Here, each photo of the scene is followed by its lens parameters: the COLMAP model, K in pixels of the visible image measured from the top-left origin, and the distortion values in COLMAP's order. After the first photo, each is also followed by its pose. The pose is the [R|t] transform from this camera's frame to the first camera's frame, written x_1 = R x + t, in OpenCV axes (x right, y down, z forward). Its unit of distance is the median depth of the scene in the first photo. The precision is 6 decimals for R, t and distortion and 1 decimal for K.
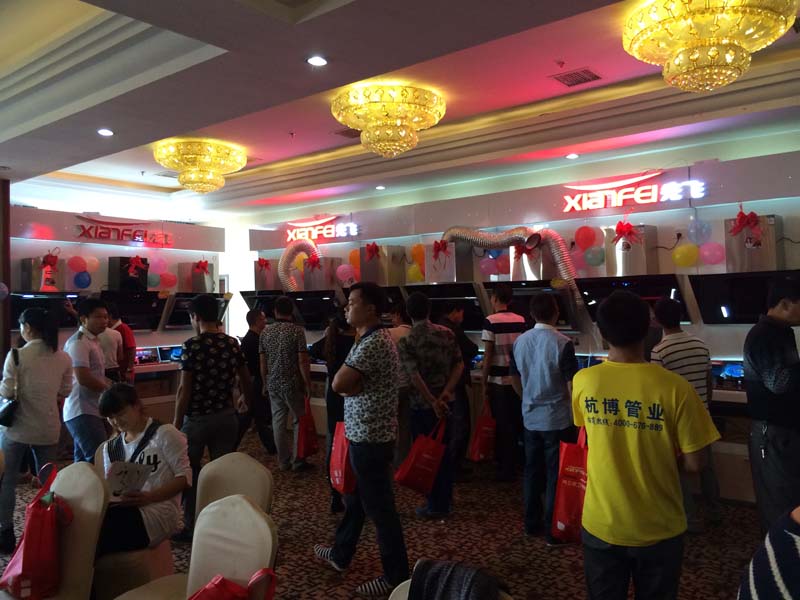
lens RADIAL K [[691.2, 0, 400.0], [0, 691.2, 300.0], [0, 0, 1]] dist [0.088914, -0.129171]
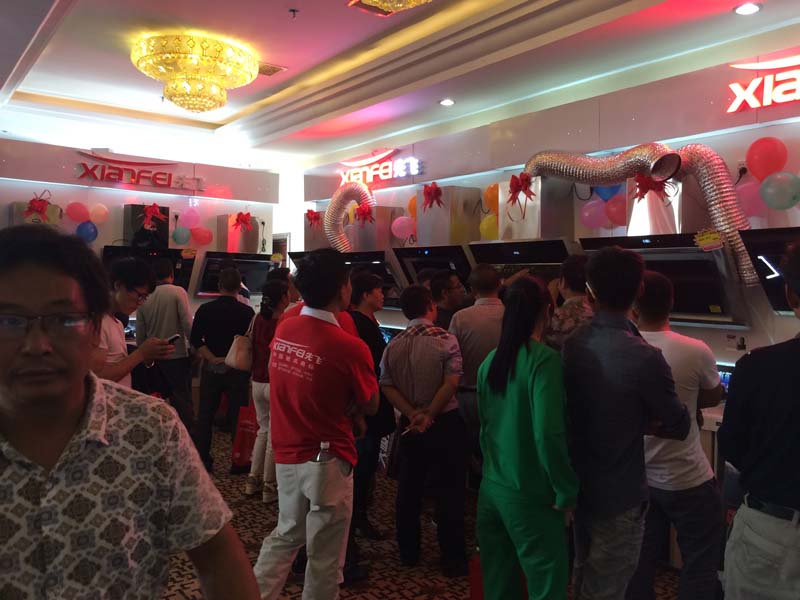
lens RADIAL K [[691.2, 0, 400.0], [0, 691.2, 300.0], [0, 0, 1]] dist [0.088914, -0.129171]
pose [[0.970325, 0.036218, -0.239078, 0.095133], [-0.026963, 0.998759, 0.041868, 0.005997], [0.240297, -0.034179, 0.970097, 0.302609]]
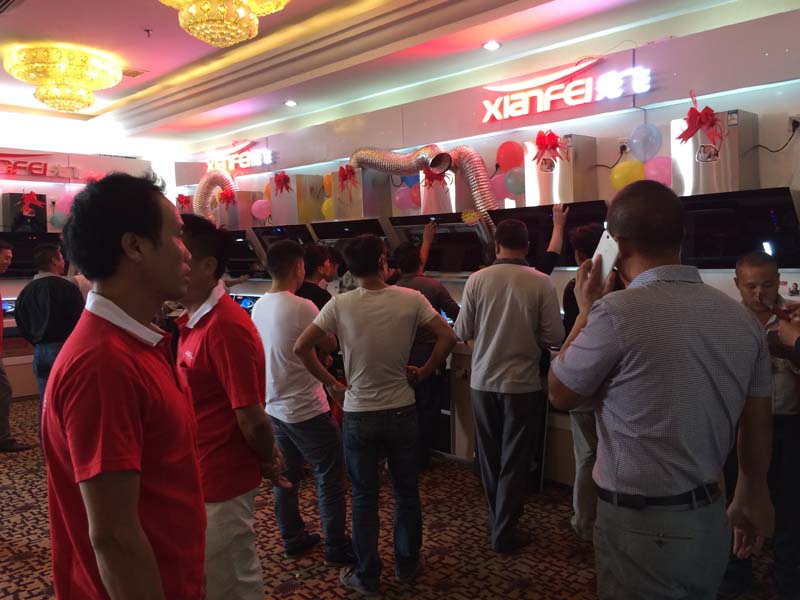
lens RADIAL K [[691.2, 0, 400.0], [0, 691.2, 300.0], [0, 0, 1]] dist [0.088914, -0.129171]
pose [[0.994946, 0.004150, -0.100324, 0.176541], [0.003463, 0.997133, 0.075586, 0.007029], [0.100350, -0.075551, 0.992080, 0.176378]]
